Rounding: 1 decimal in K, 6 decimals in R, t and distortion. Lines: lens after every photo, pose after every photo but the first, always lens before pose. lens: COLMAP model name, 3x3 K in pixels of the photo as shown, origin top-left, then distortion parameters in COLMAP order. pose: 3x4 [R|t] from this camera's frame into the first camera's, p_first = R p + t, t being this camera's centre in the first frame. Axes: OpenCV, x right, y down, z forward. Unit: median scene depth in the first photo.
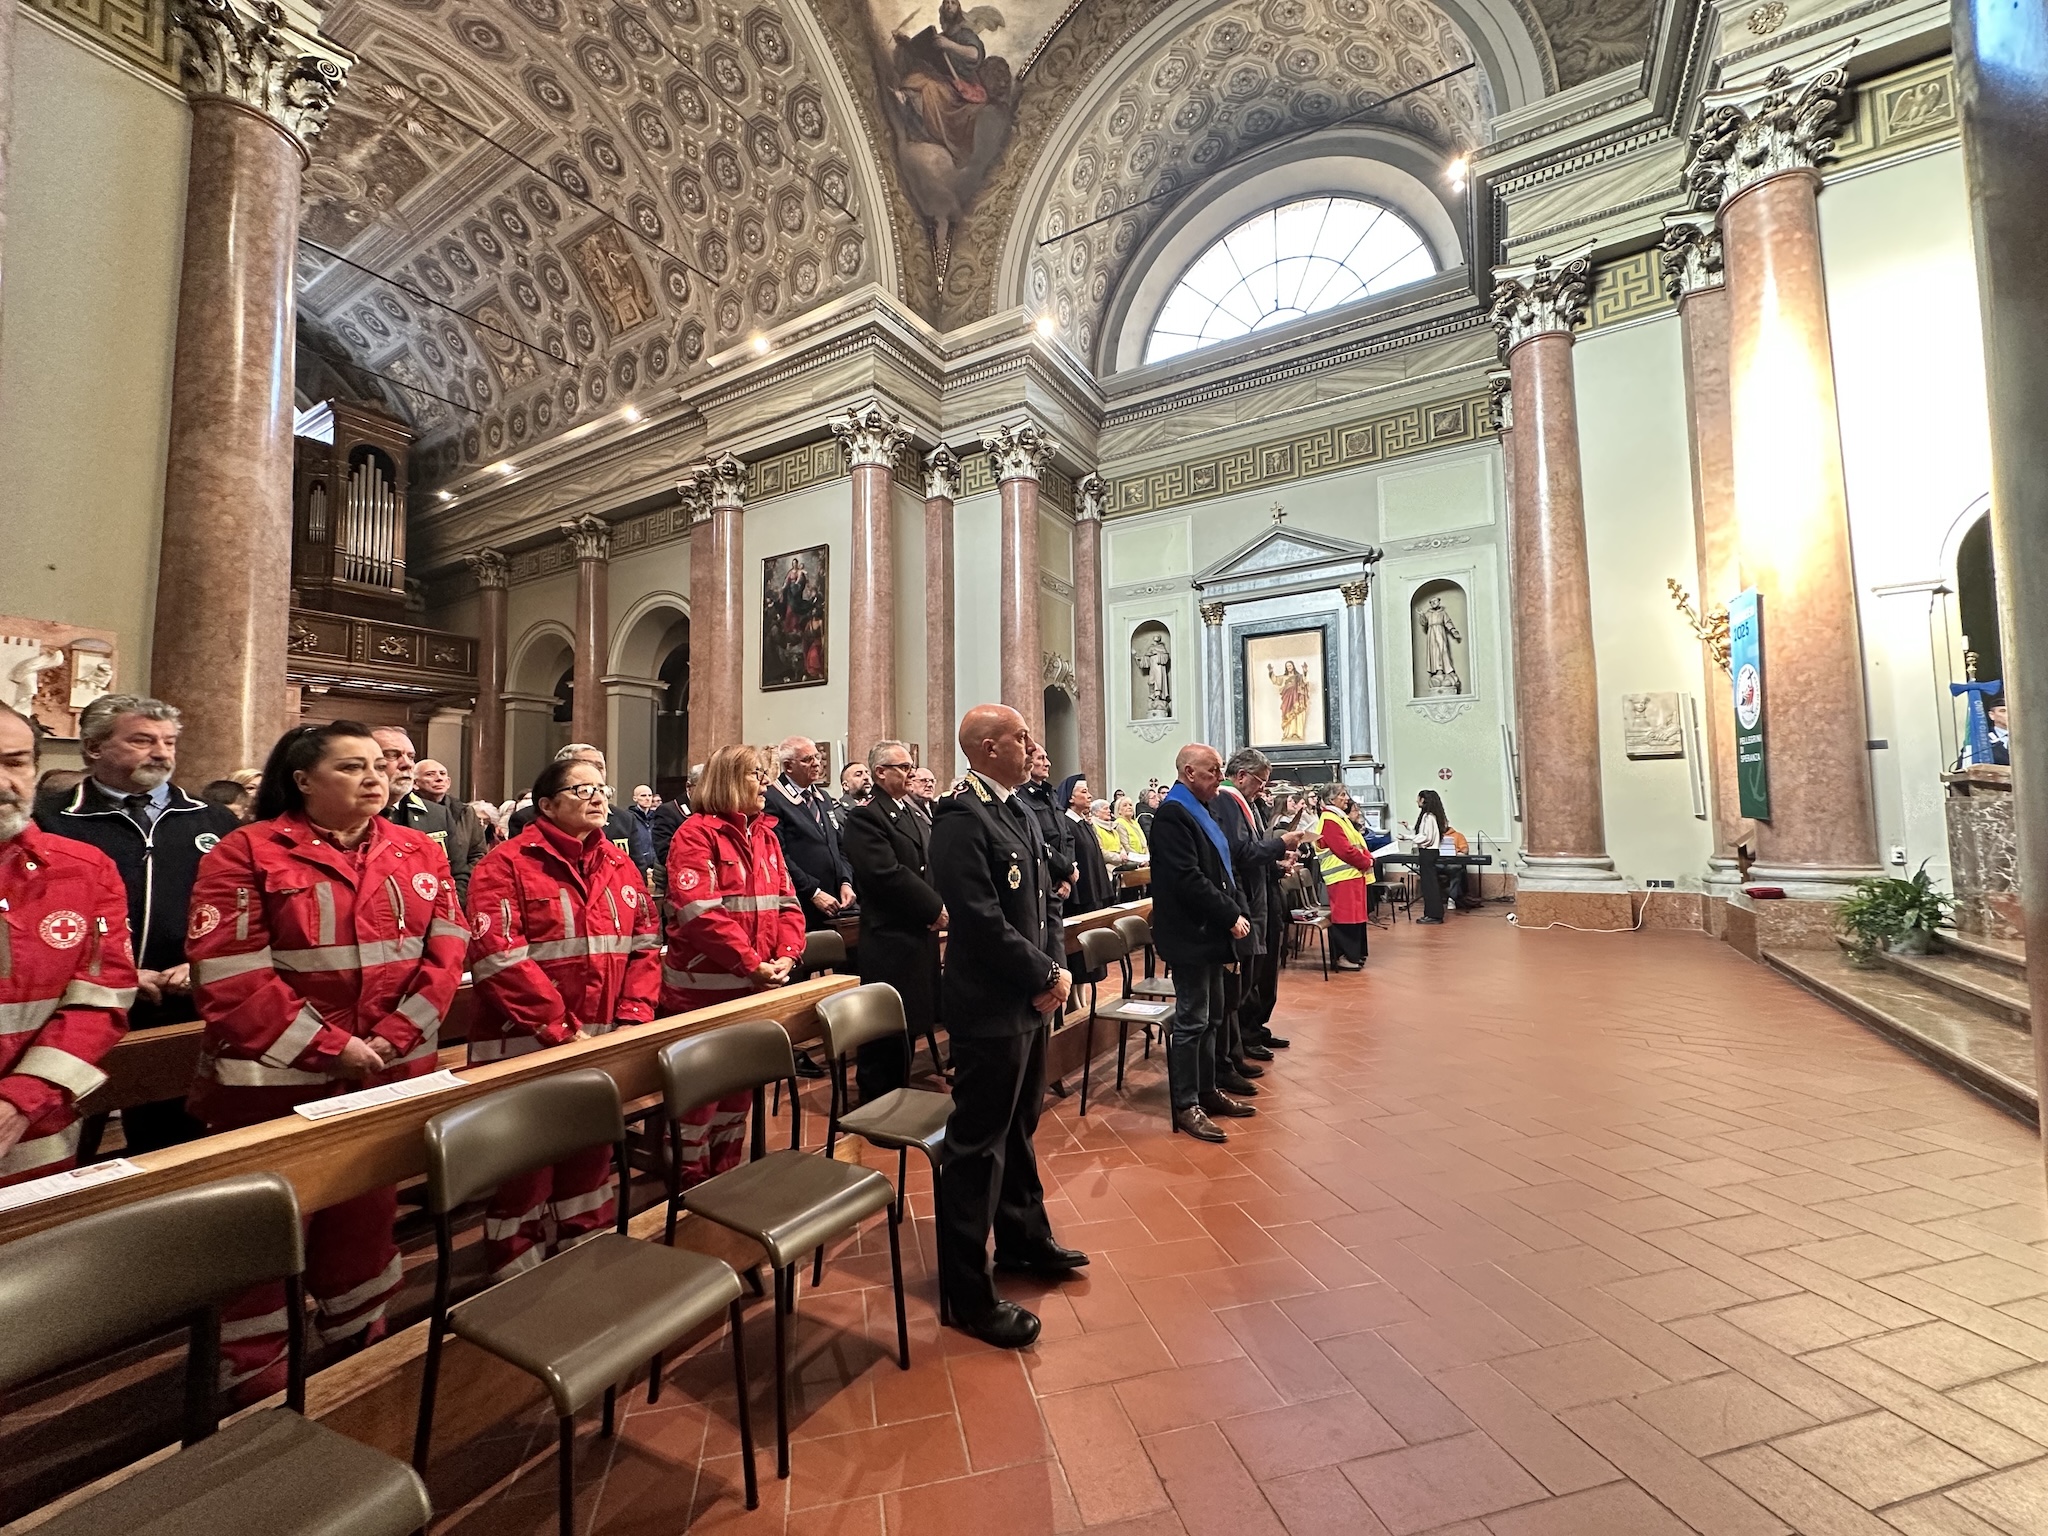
lens RADIAL K [[808.8, 0, 1022.4], [0, 808.8, 766.9], [0, 0, 1]] dist [0.000318, -0.000818]
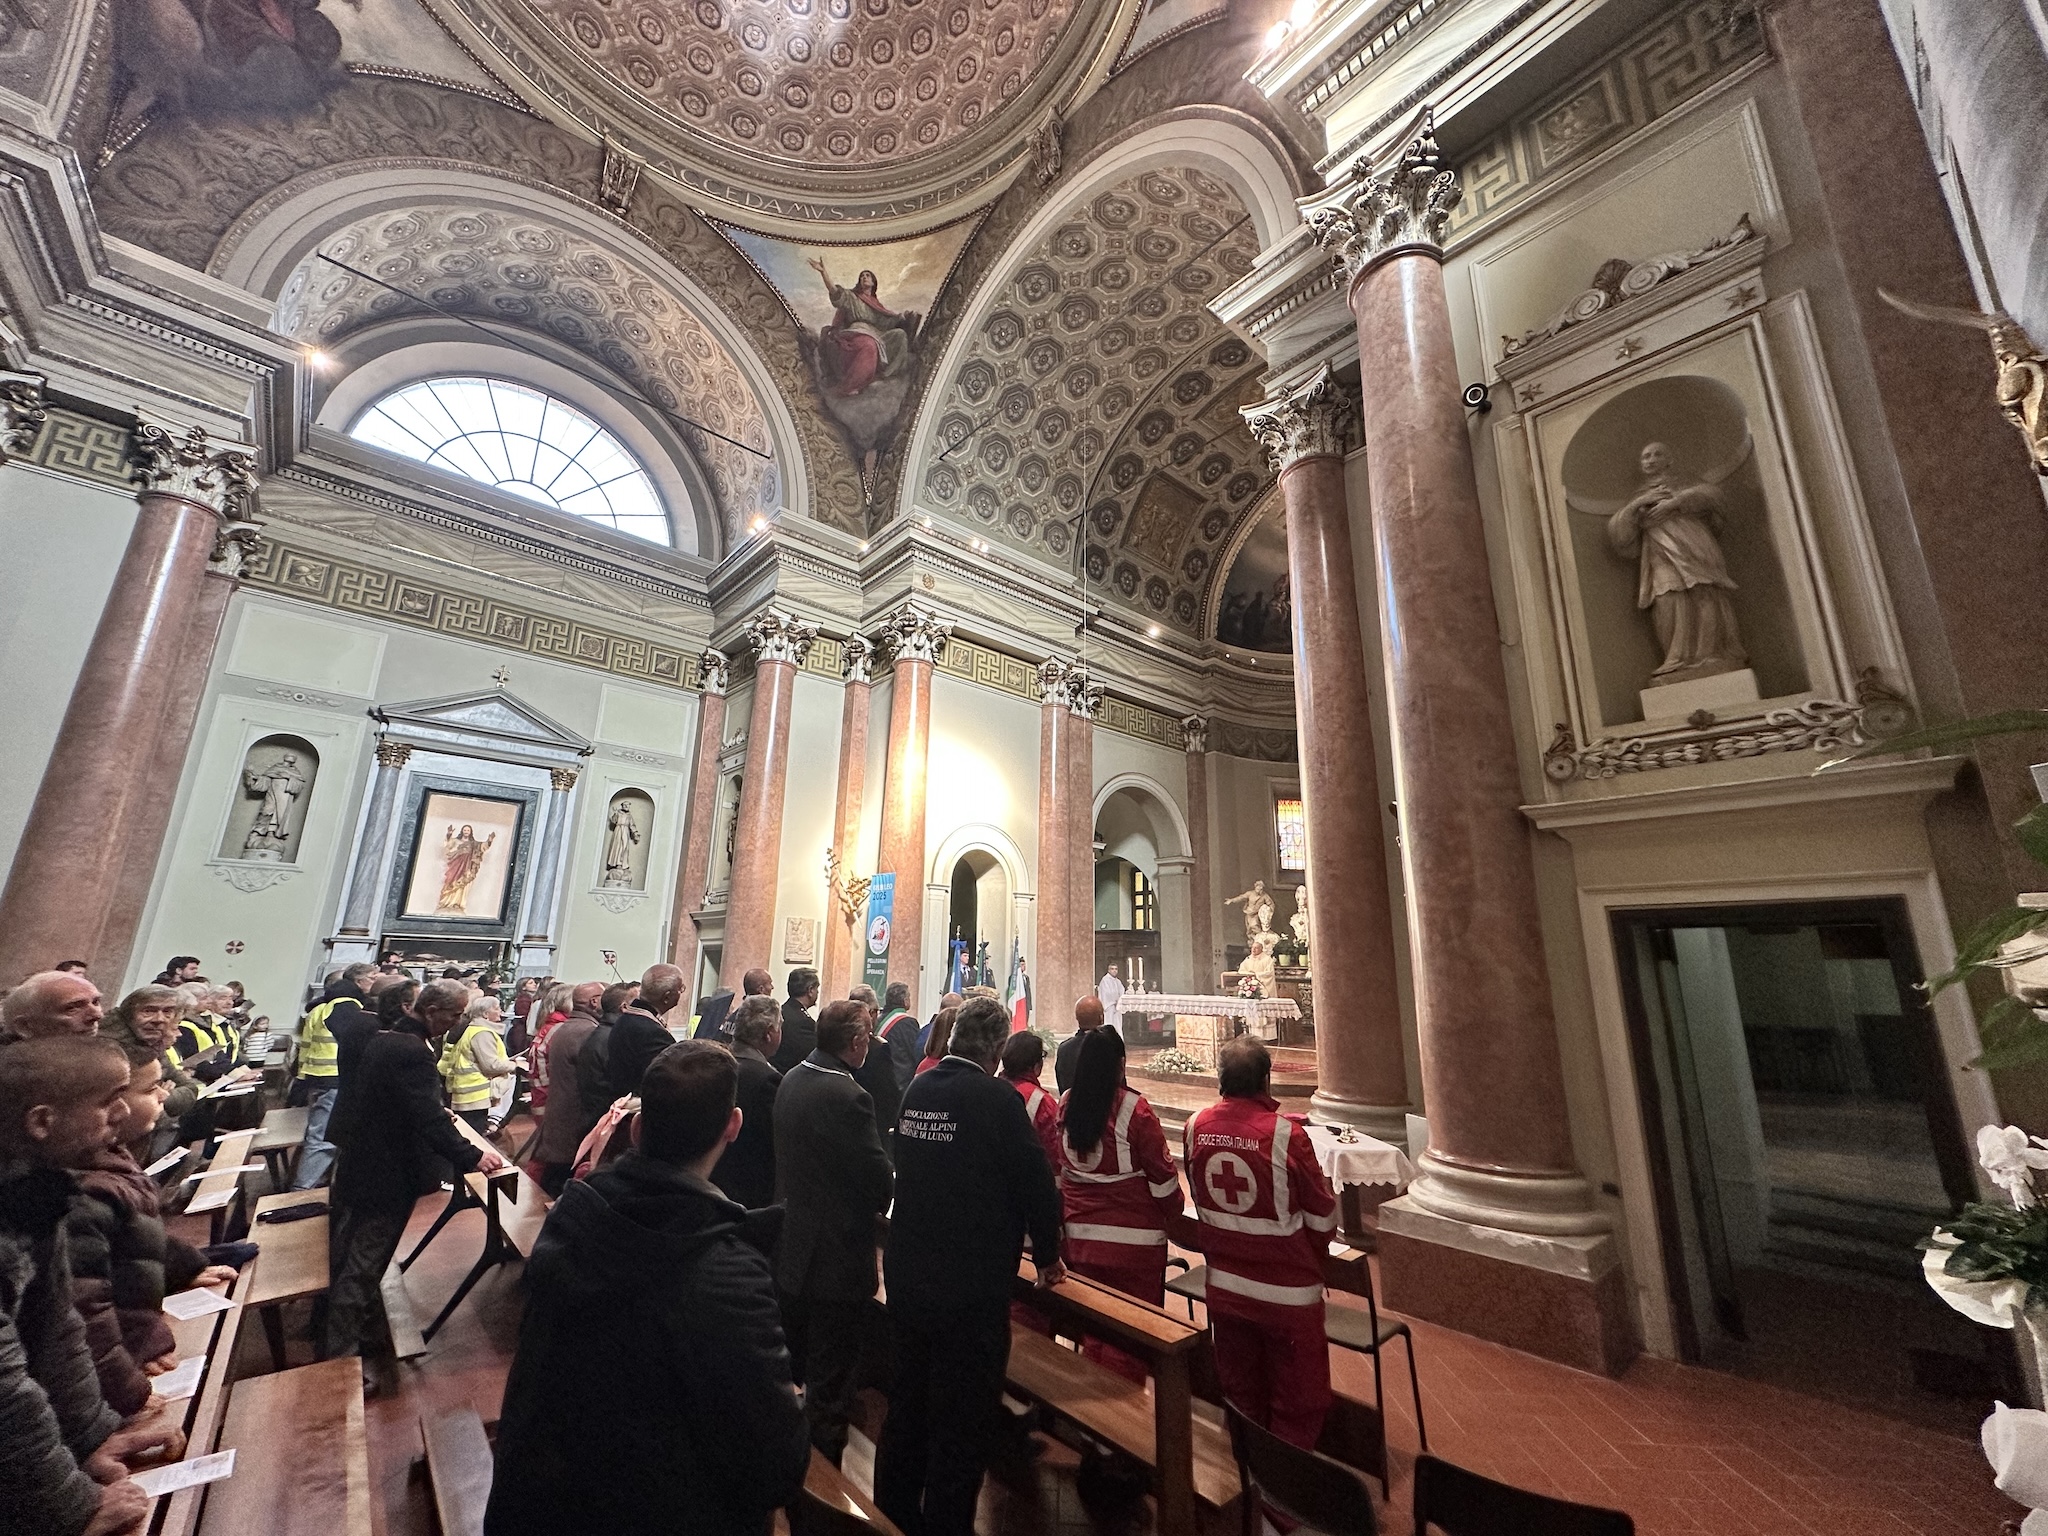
lens RADIAL K [[808.8, 0, 1031.9], [0, 808.8, 758.8], [0, 0, 1]] dist [0.000318, -0.000818]
pose [[0.298499, 0.265069, 0.916863, -0.521056], [-0.080269, 0.964228, -0.252629, -0.029888], [-0.951029, 0.001814, 0.309098, 0.119946]]
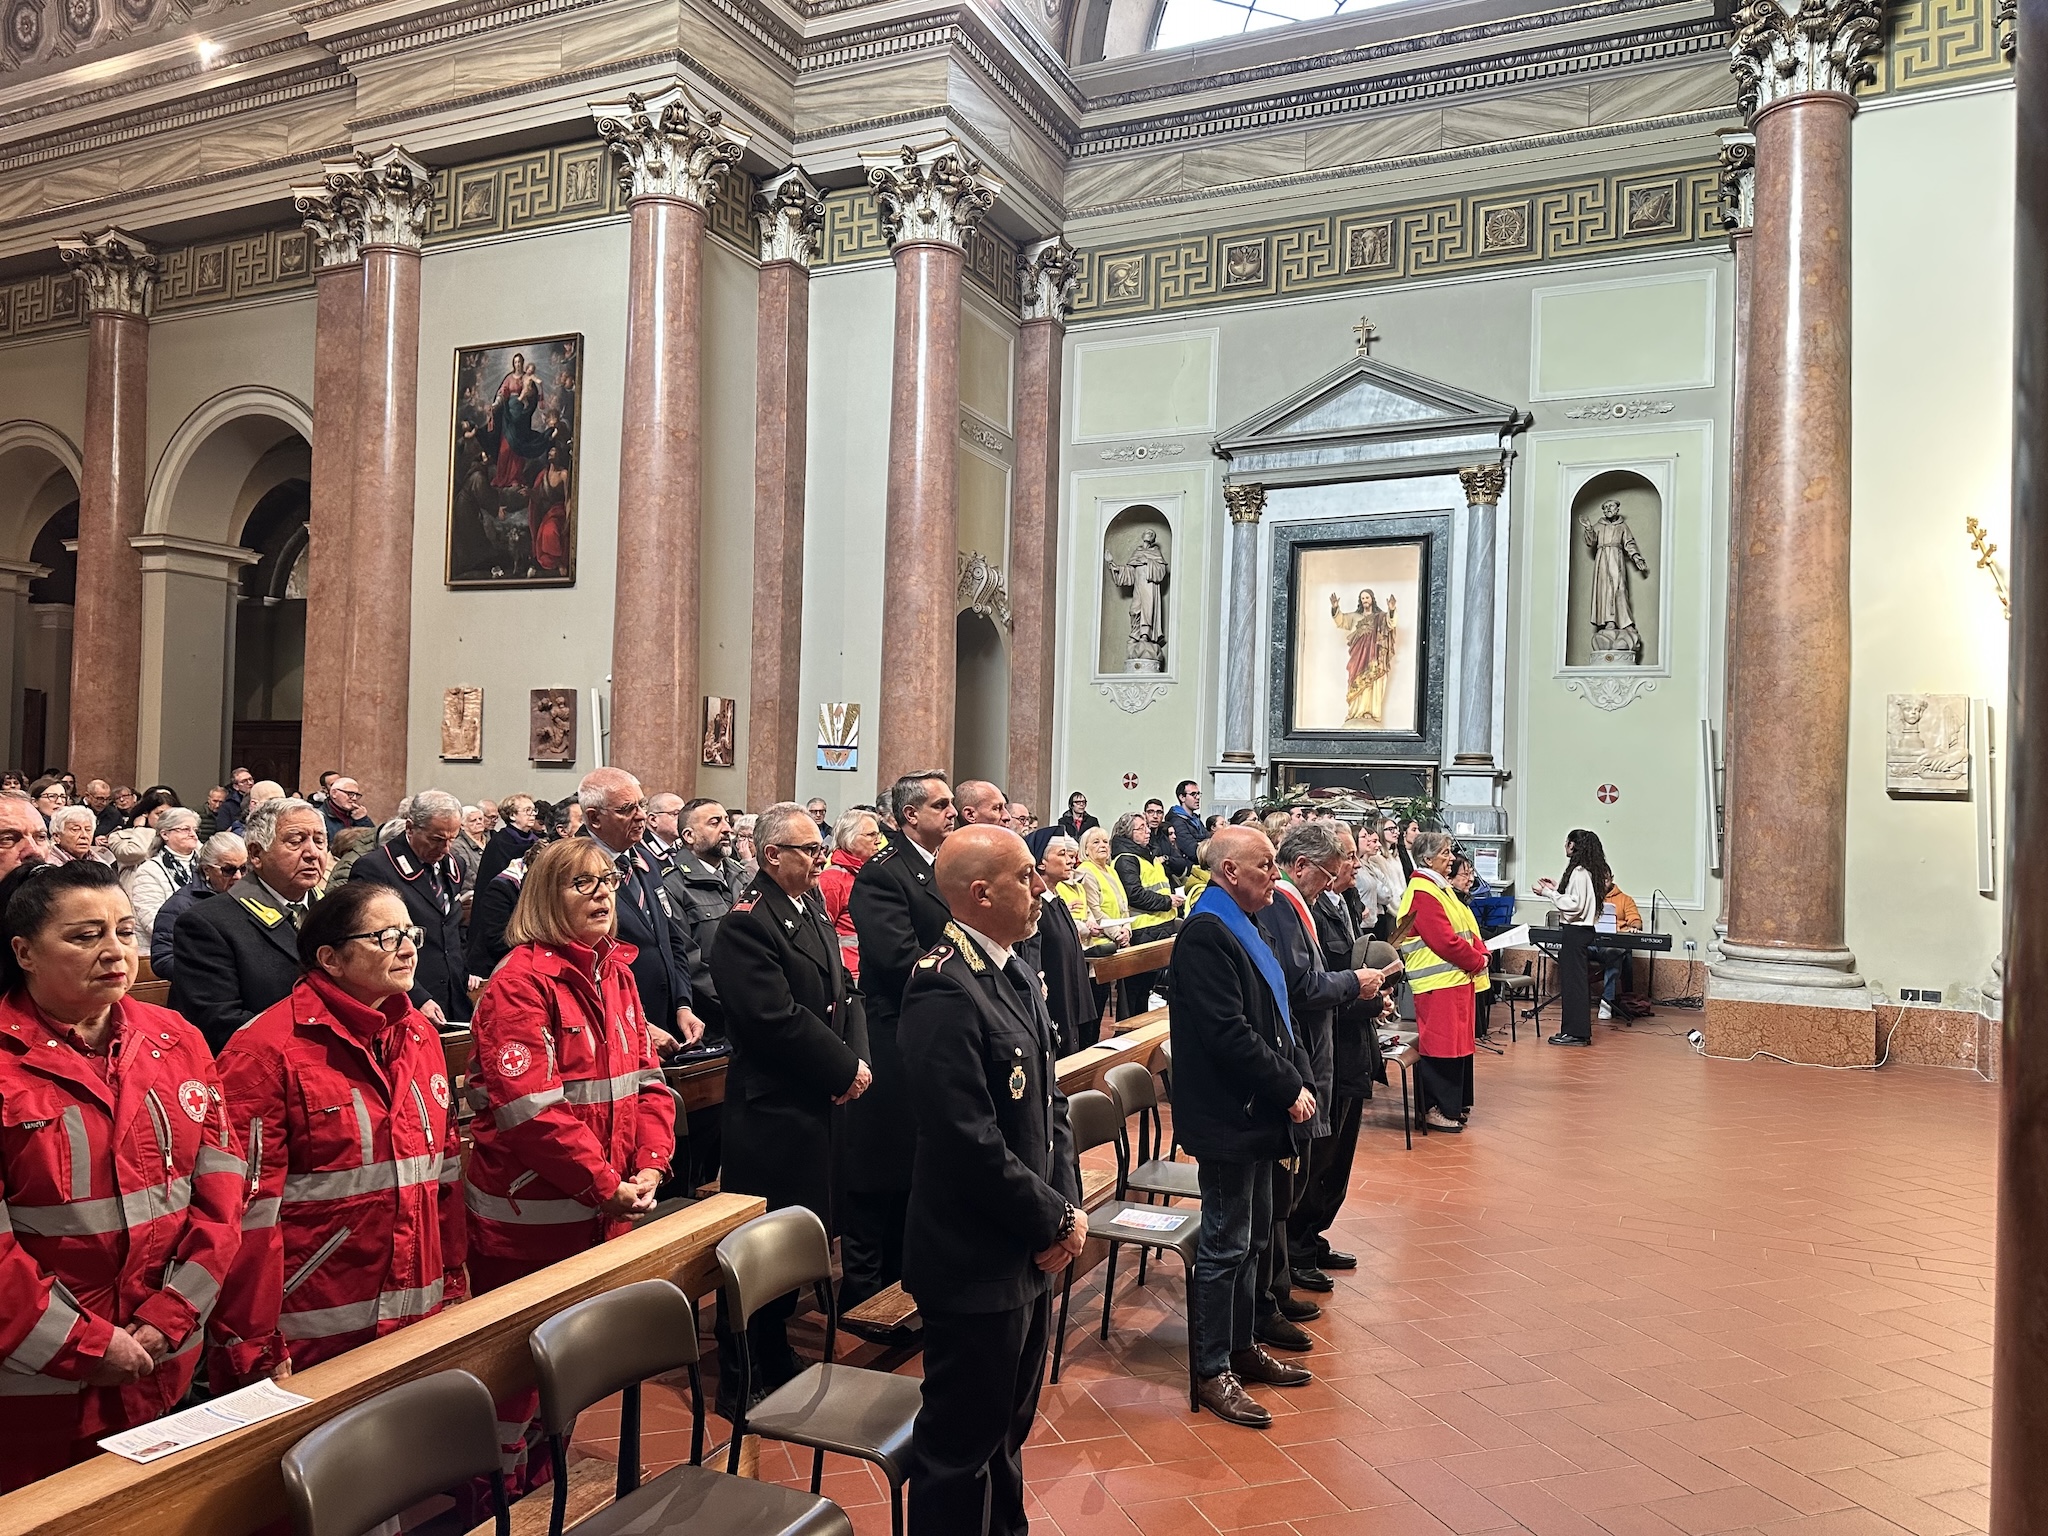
lens RADIAL K [[1433.3, 0, 1024.3], [0, 1433.3, 772.1], [0, 0, 1]] dist [0.061566, -0.072435]
pose [[0.993951, 0.044008, 0.100622, -0.033229], [-0.048448, 0.997938, 0.042112, -0.042111], [-0.098561, -0.046732, 0.994033, -0.054601]]
